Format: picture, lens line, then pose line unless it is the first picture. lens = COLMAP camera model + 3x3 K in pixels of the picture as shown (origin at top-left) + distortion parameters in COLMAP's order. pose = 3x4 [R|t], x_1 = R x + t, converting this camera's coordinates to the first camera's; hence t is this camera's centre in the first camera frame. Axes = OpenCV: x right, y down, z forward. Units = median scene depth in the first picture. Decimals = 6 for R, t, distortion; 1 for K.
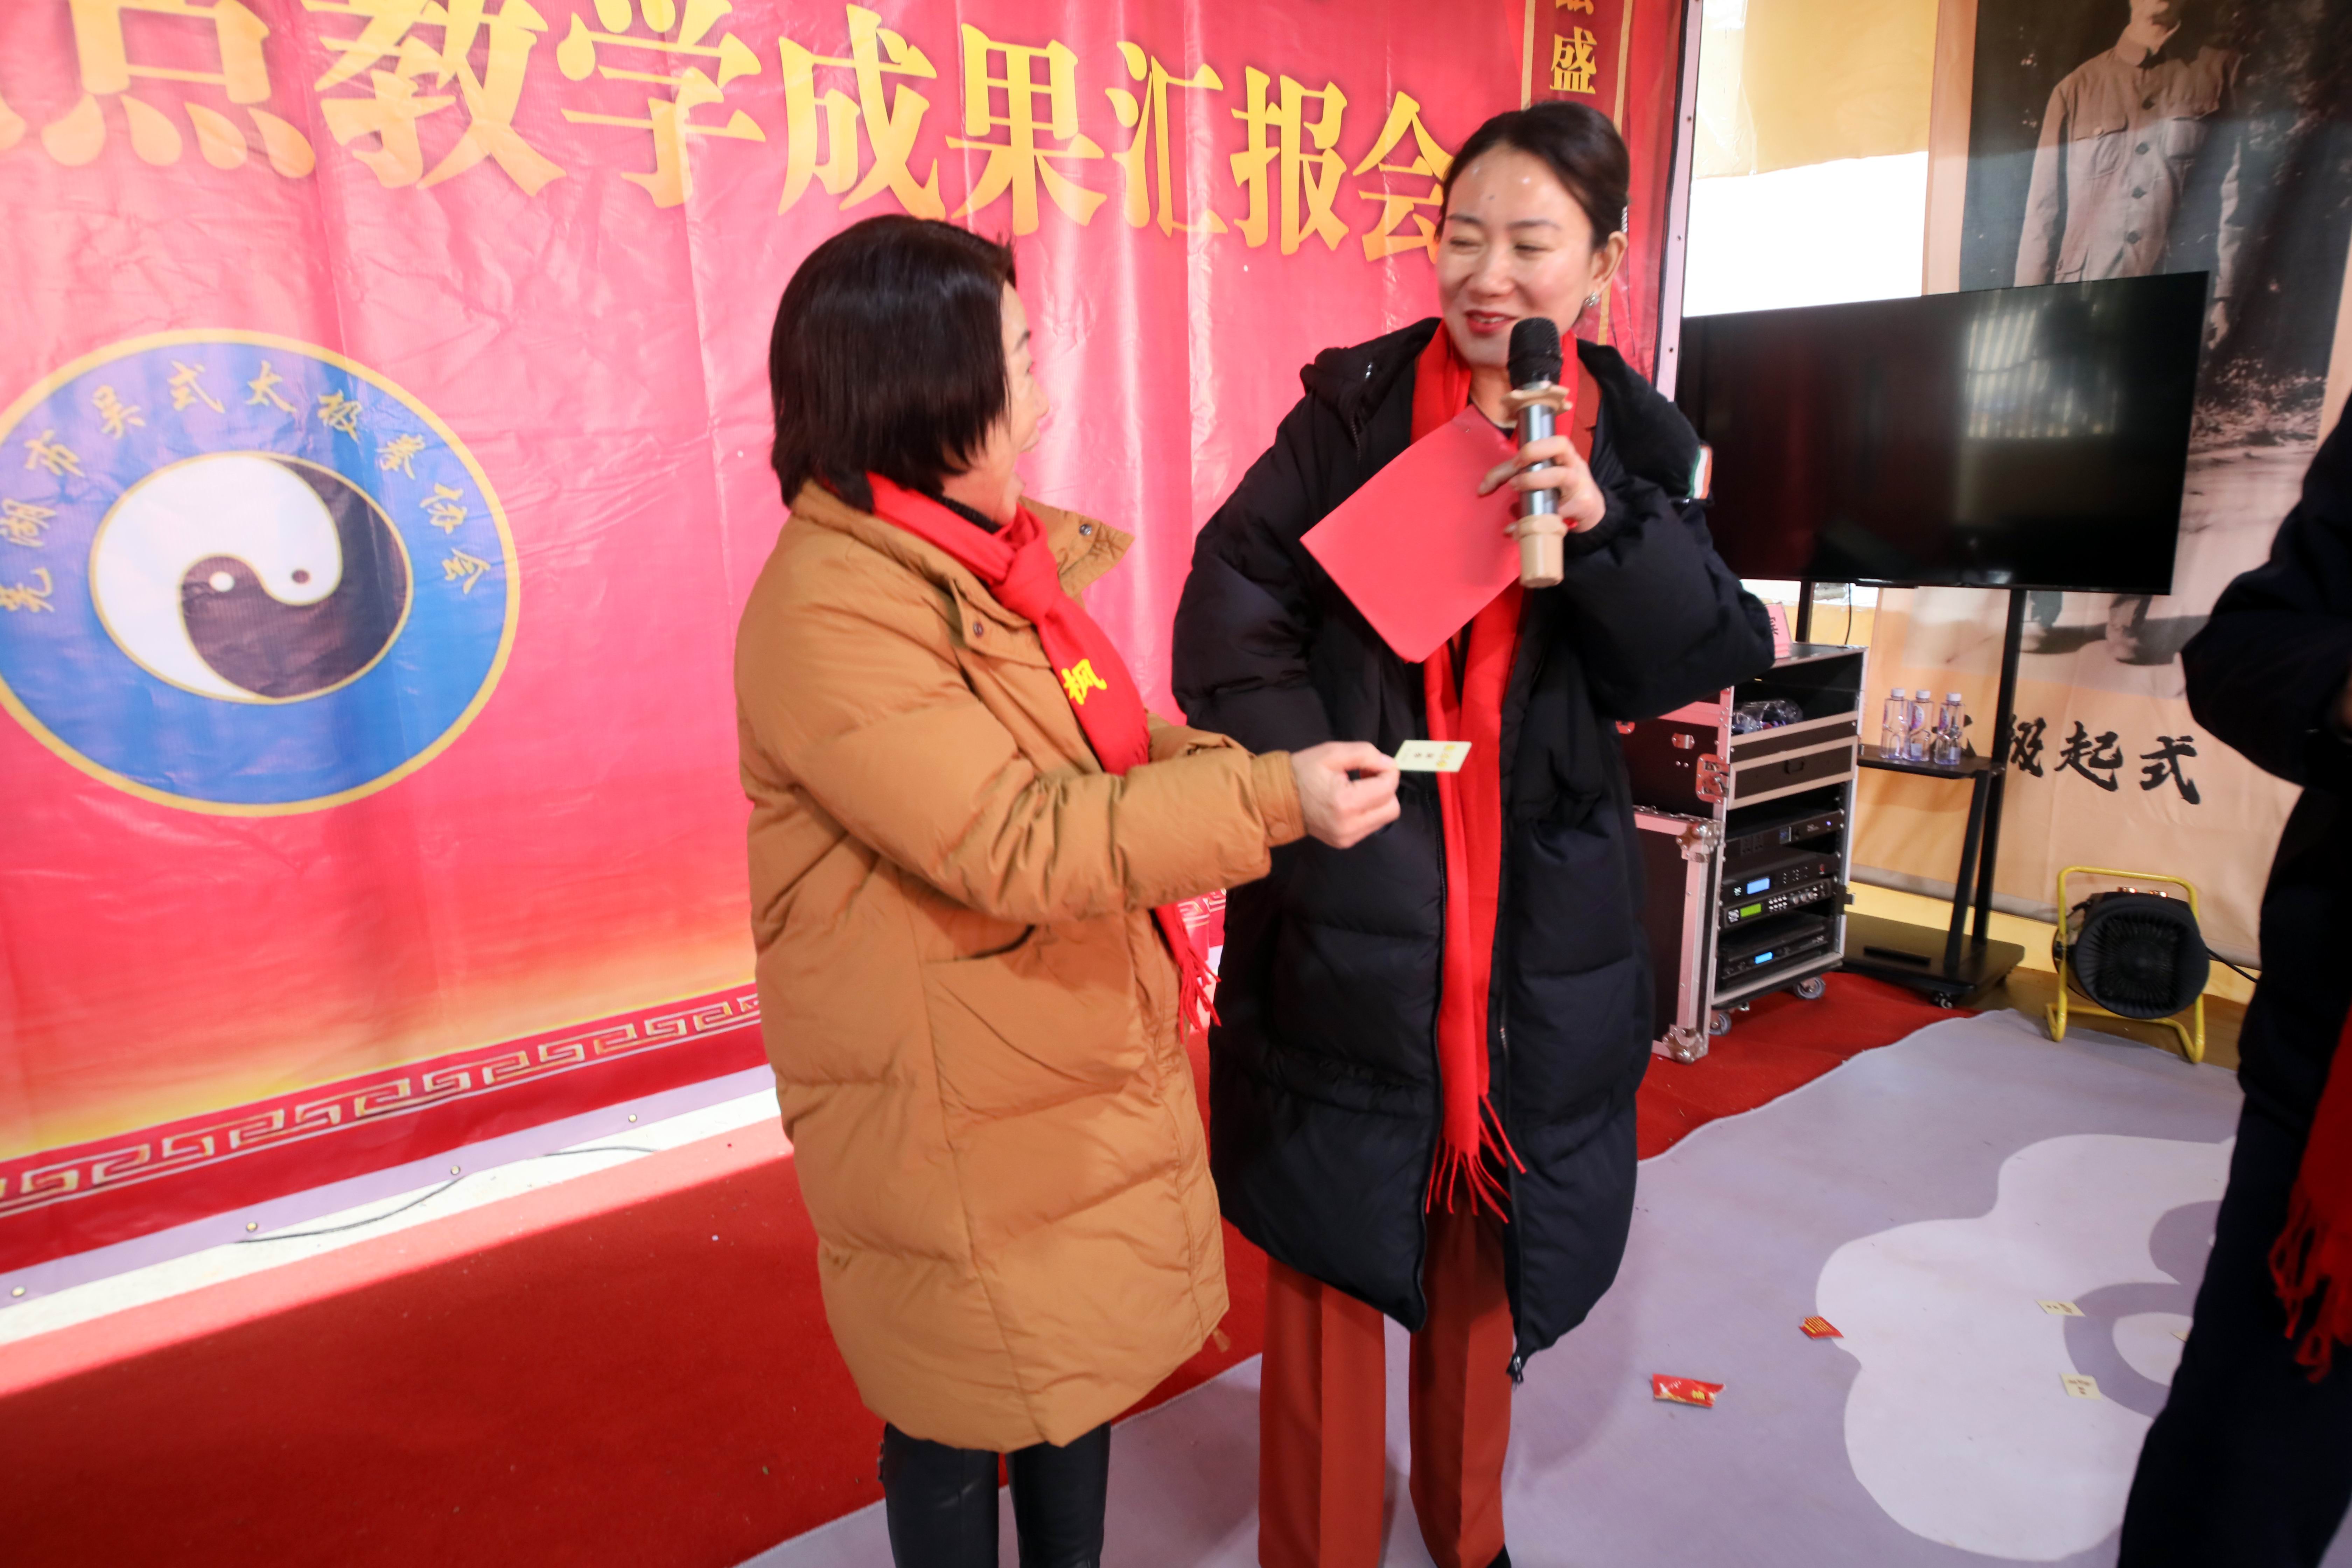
lens RADIAL K [[1527.8, 0, 1176.0], [0, 1527.8, 784.0], [0, 0, 1]] dist [0.087683, -0.055753]
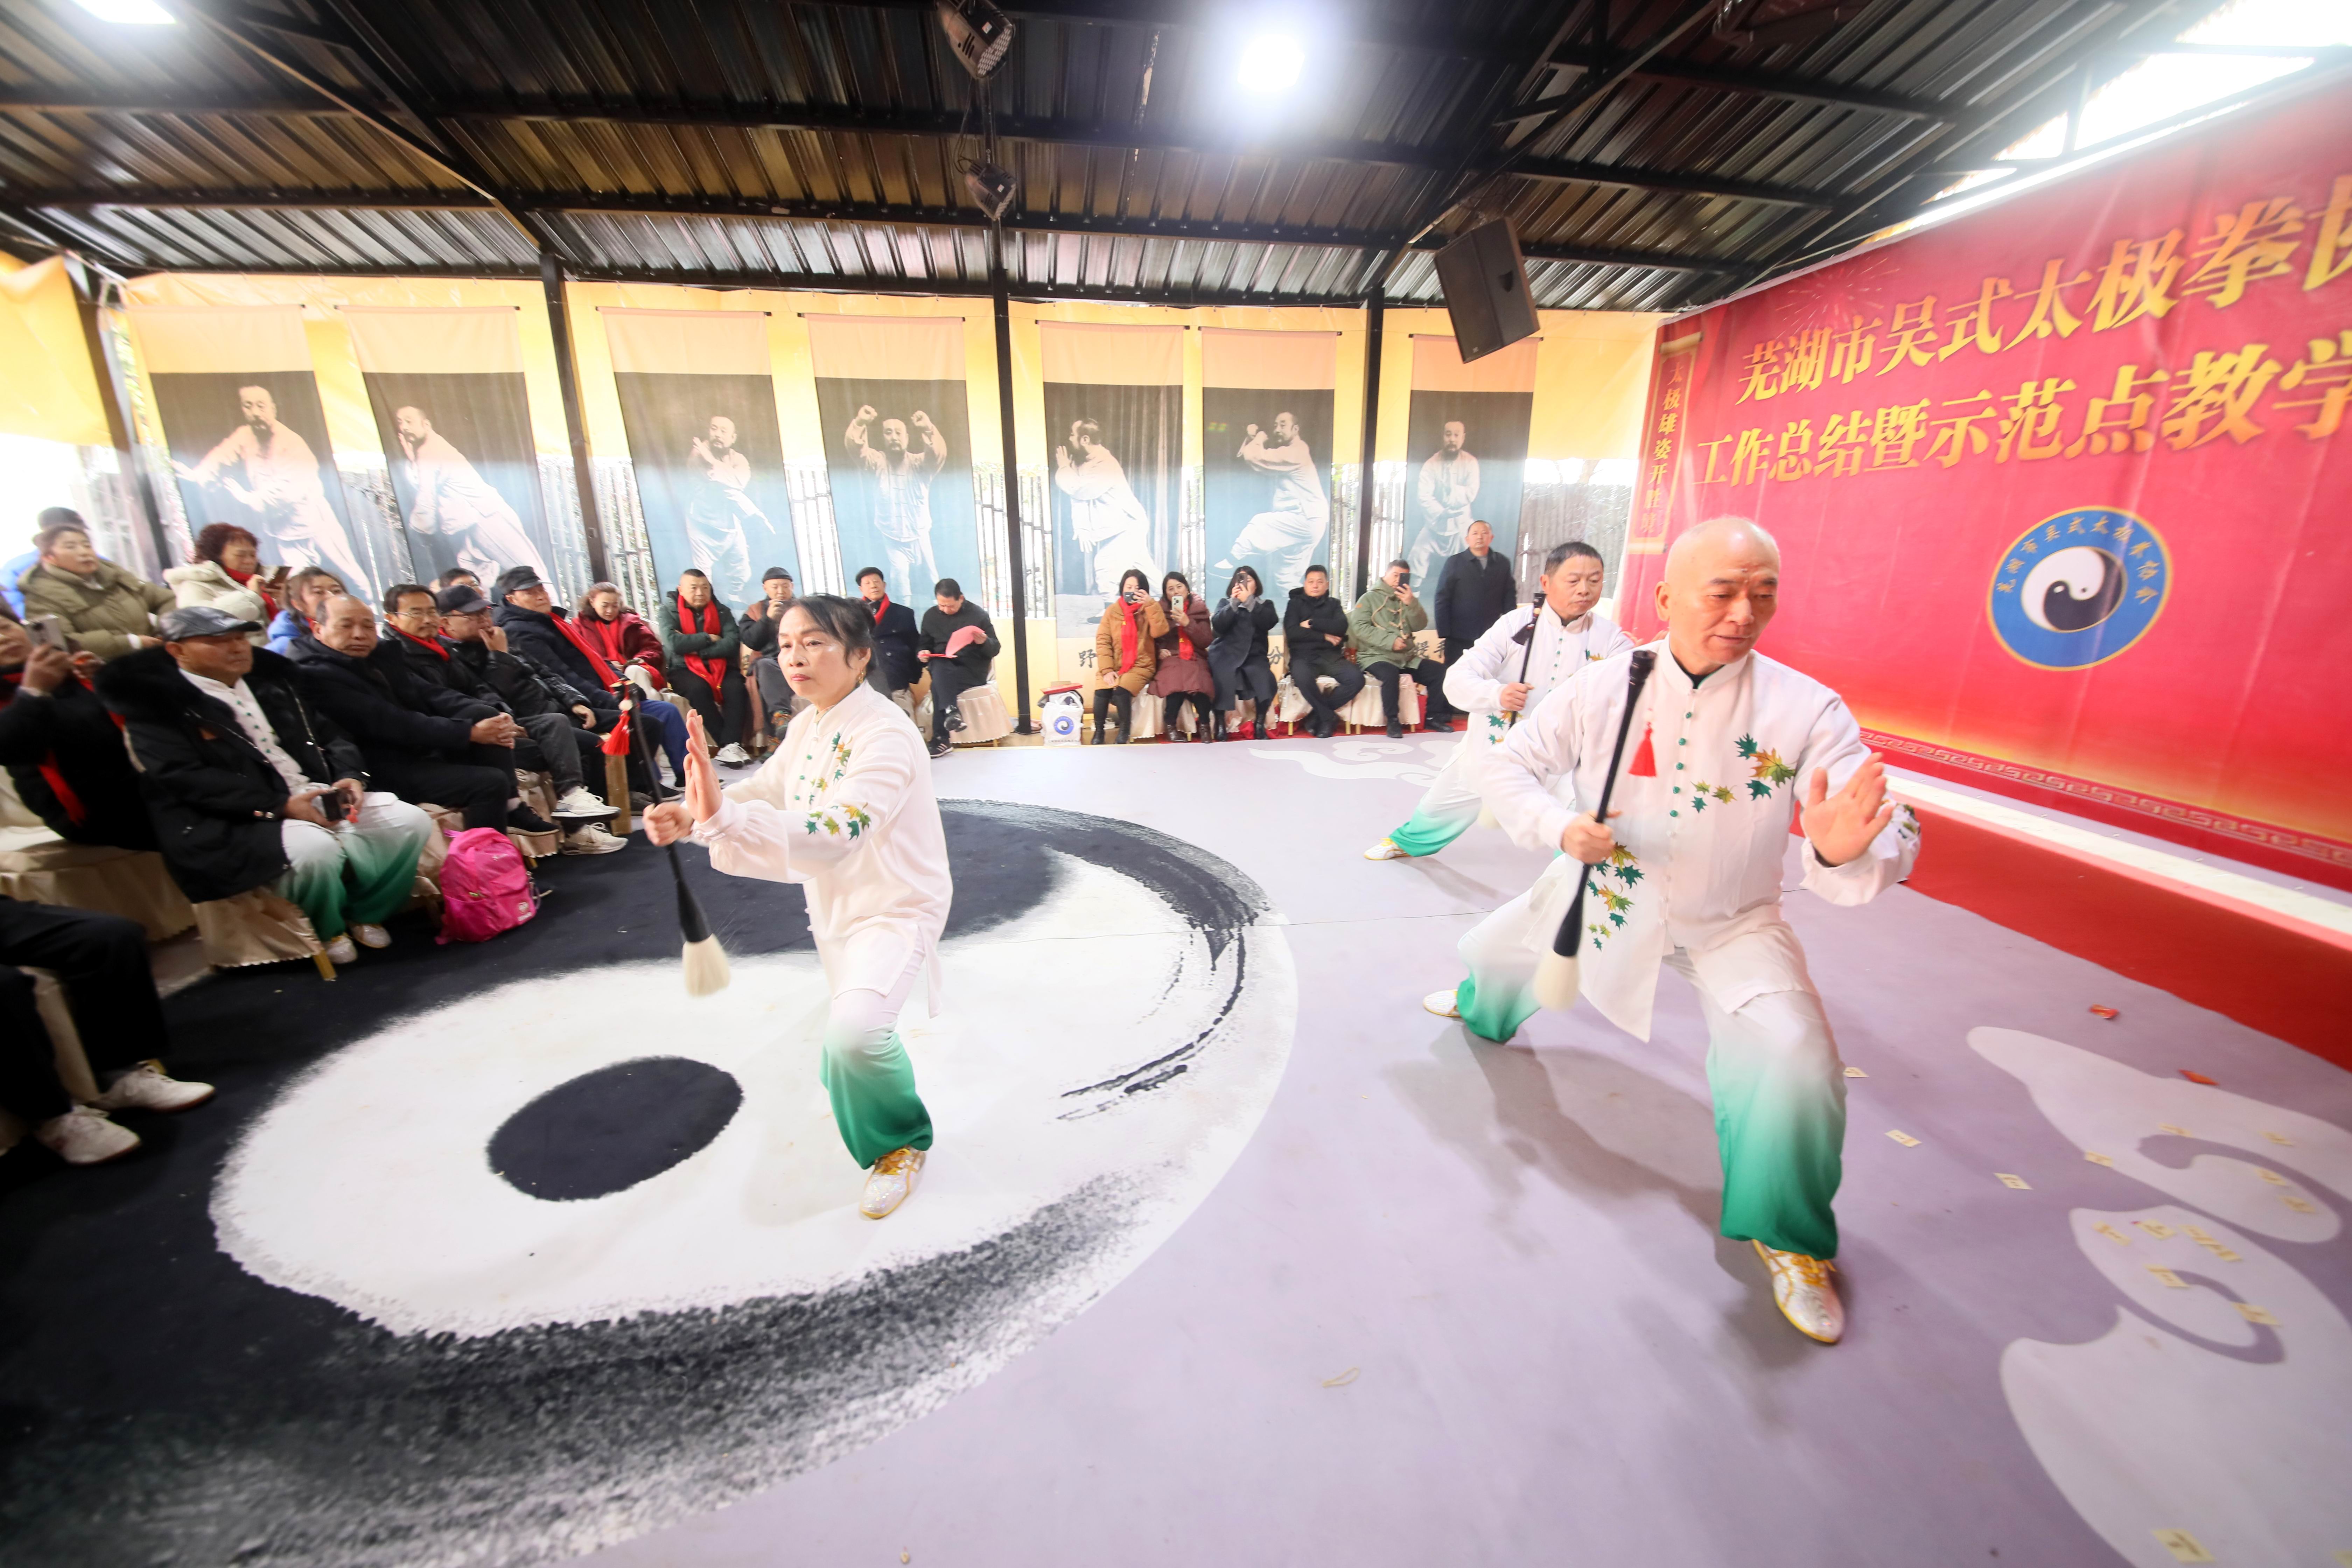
lens RADIAL K [[881.1, 0, 1176.0], [0, 881.1, 784.0], [0, 0, 1]] dist [-0.001347, -0.000198]
pose [[-0.473802, 0.248648, -0.844799, 1.335598], [-0.195486, 0.905680, 0.376204, -0.072053], [0.858660, 0.343393, -0.380505, 0.231272]]
